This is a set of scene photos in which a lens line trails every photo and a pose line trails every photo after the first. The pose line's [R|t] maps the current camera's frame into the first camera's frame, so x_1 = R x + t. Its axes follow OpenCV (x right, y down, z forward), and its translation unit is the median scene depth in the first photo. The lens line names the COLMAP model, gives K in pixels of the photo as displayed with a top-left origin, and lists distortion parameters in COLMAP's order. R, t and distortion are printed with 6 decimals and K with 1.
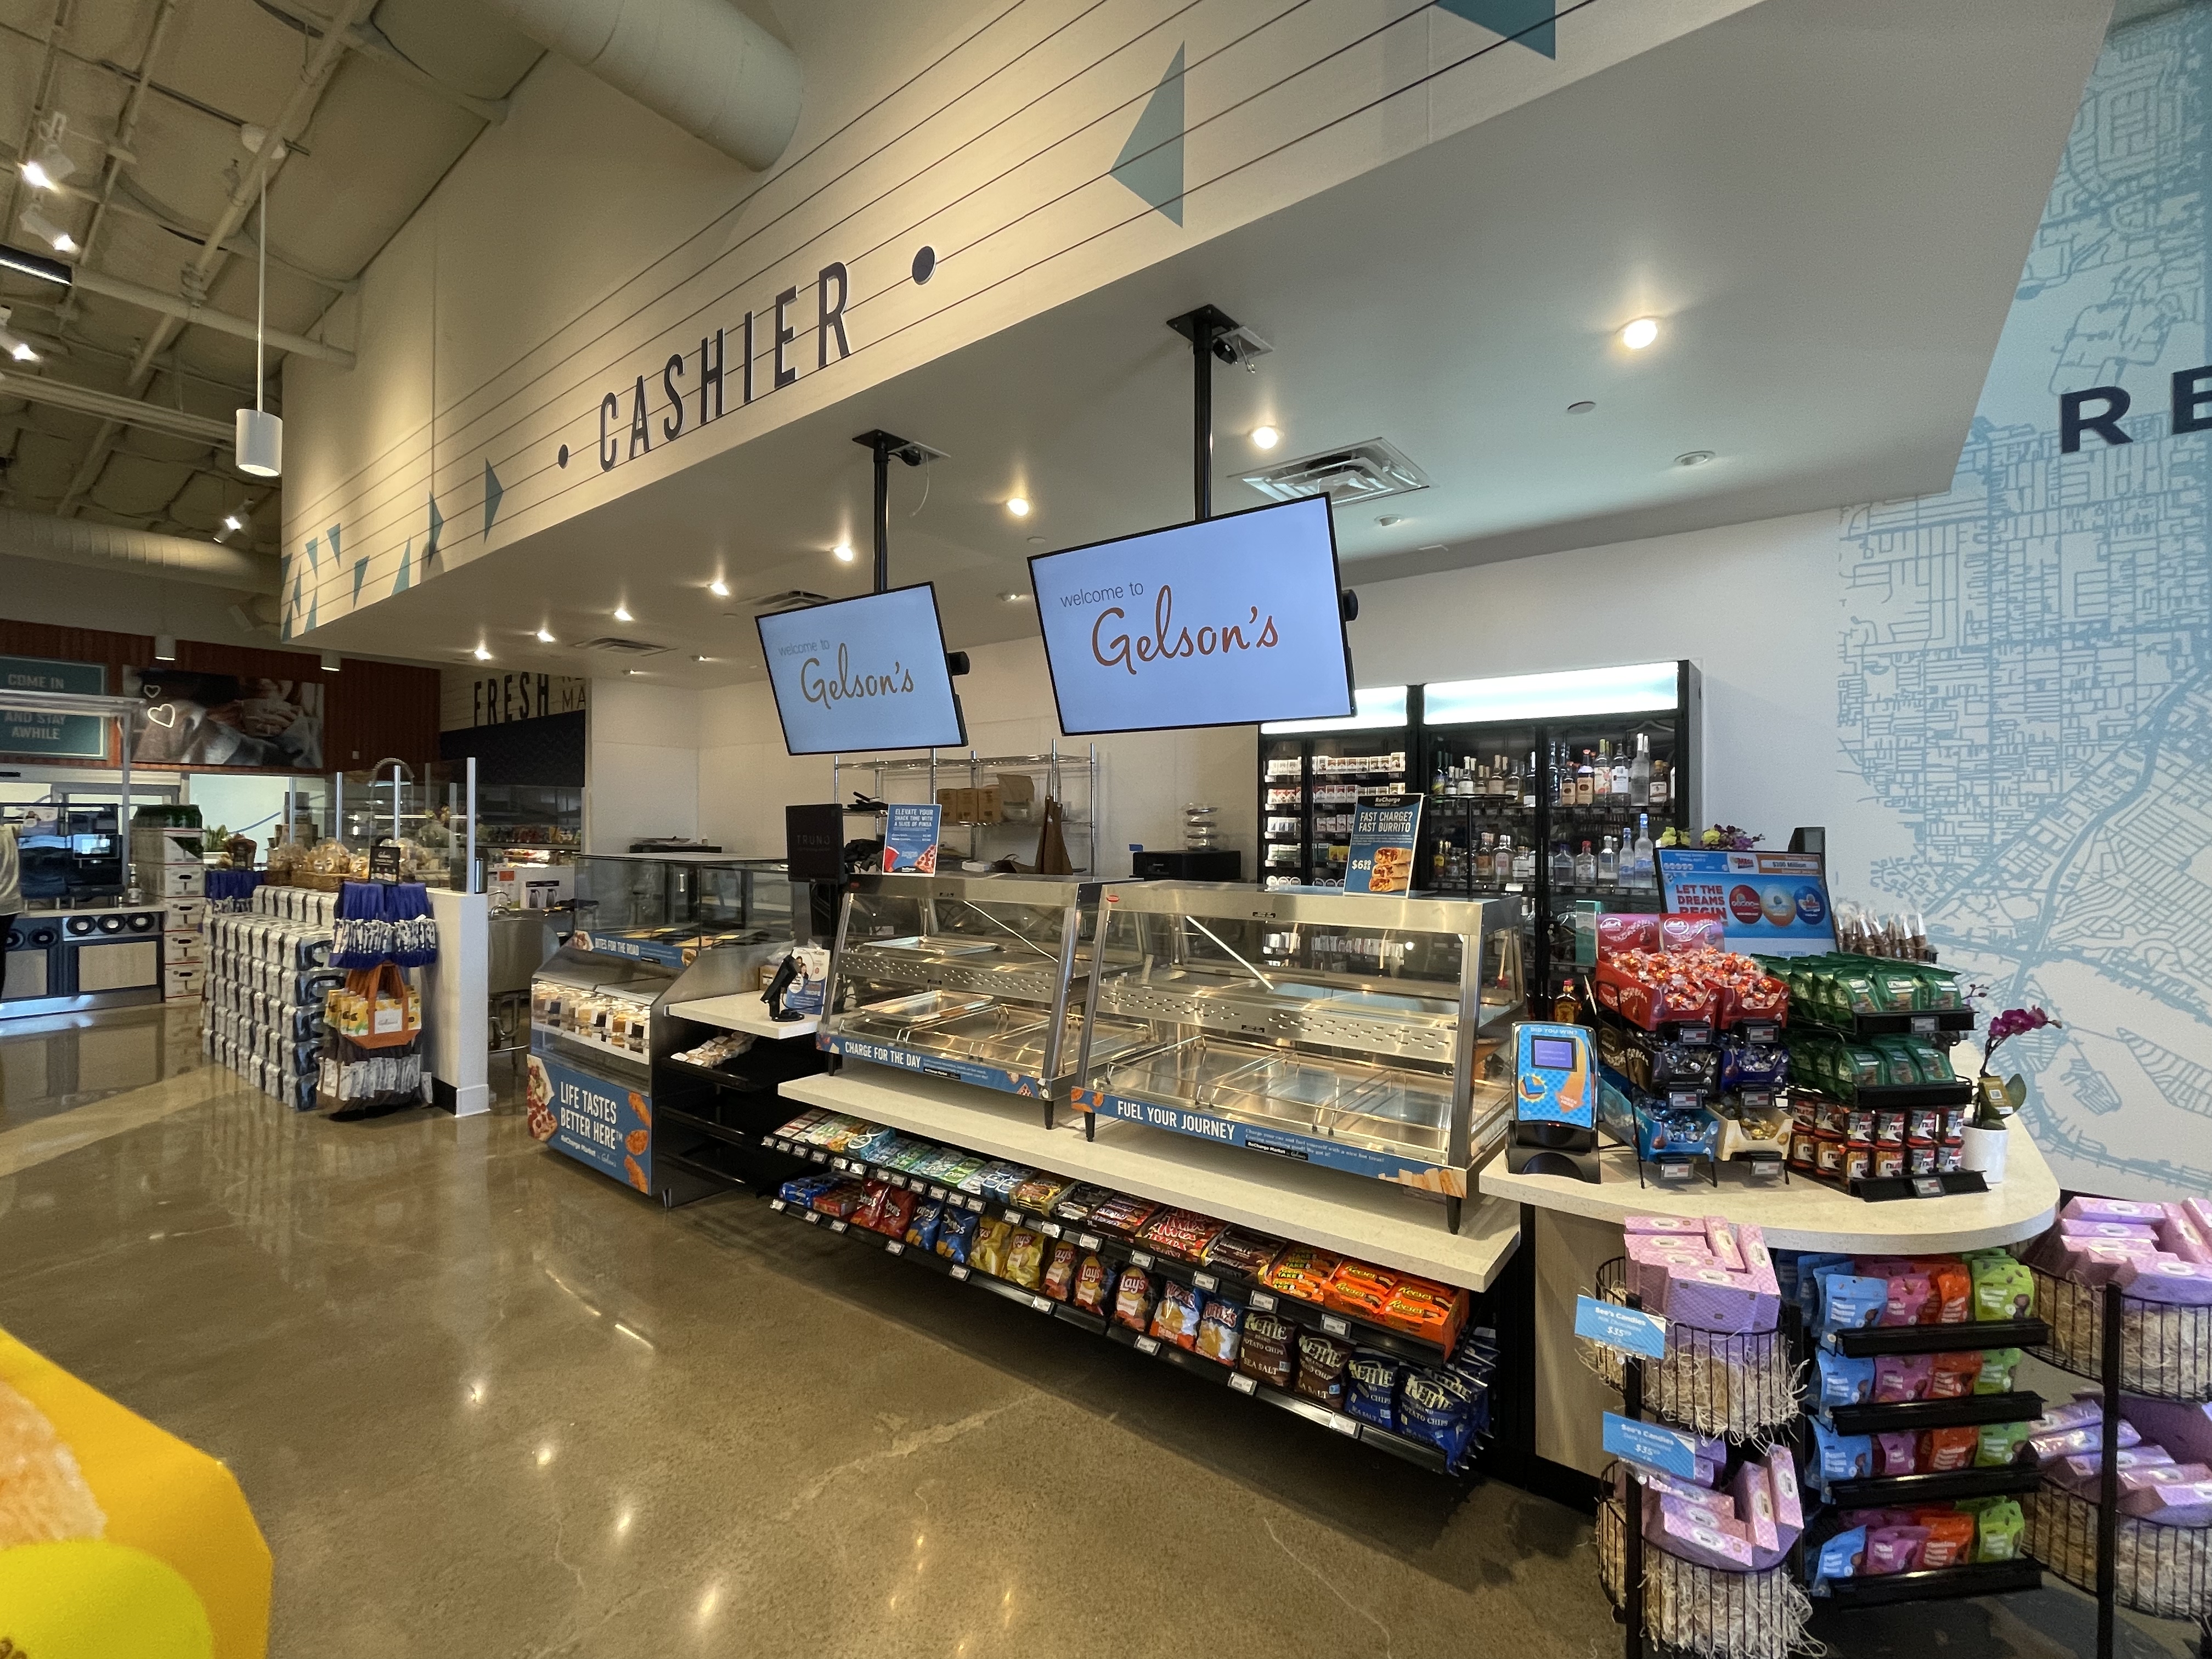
lens RADIAL K [[955.0, 0, 1108.1], [0, 955.0, 826.7], [0, 0, 1]] dist [0.000253, 0.000030]
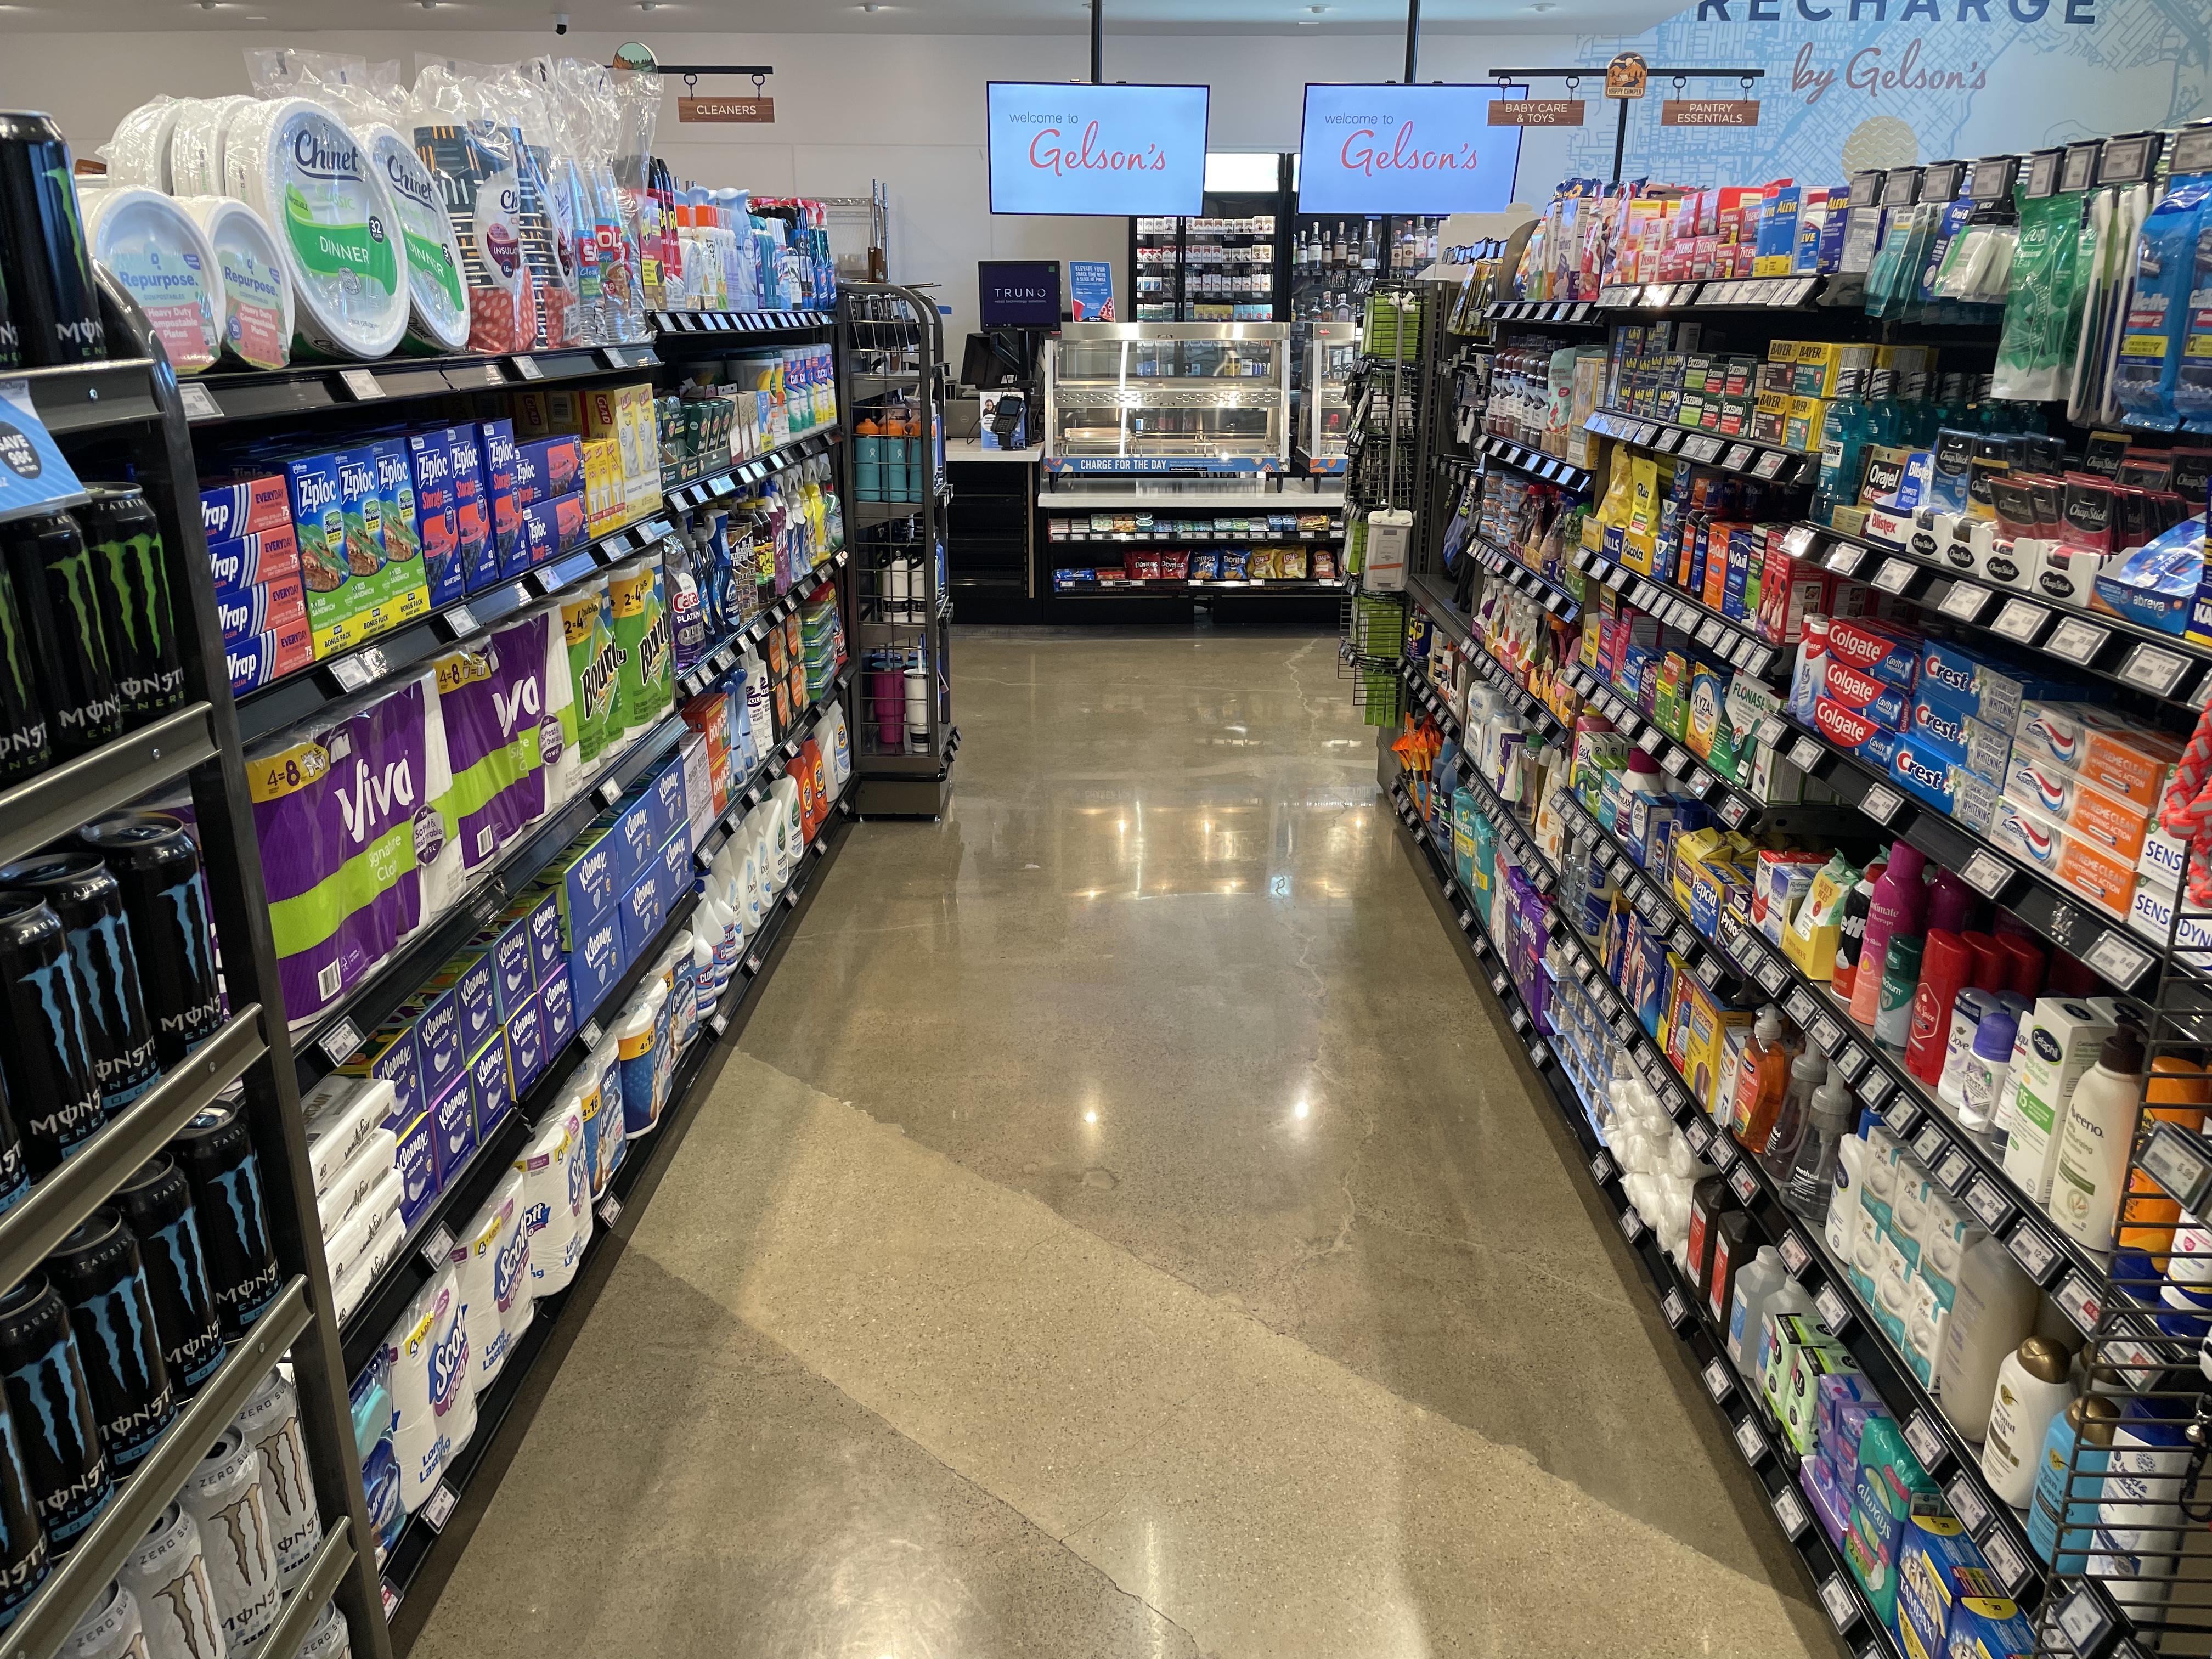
lens RADIAL K [[1670.1, 0, 1106.5], [0, 1670.1, 834.6], [0, 0, 1]] dist [0.004303, 0.000457]
pose [[0.804898, -0.179035, 0.565760, -1.090327], [-0.003414, 0.951989, 0.306115, 0.013498], [-0.593403, -0.248323, 0.765643, -0.572959]]
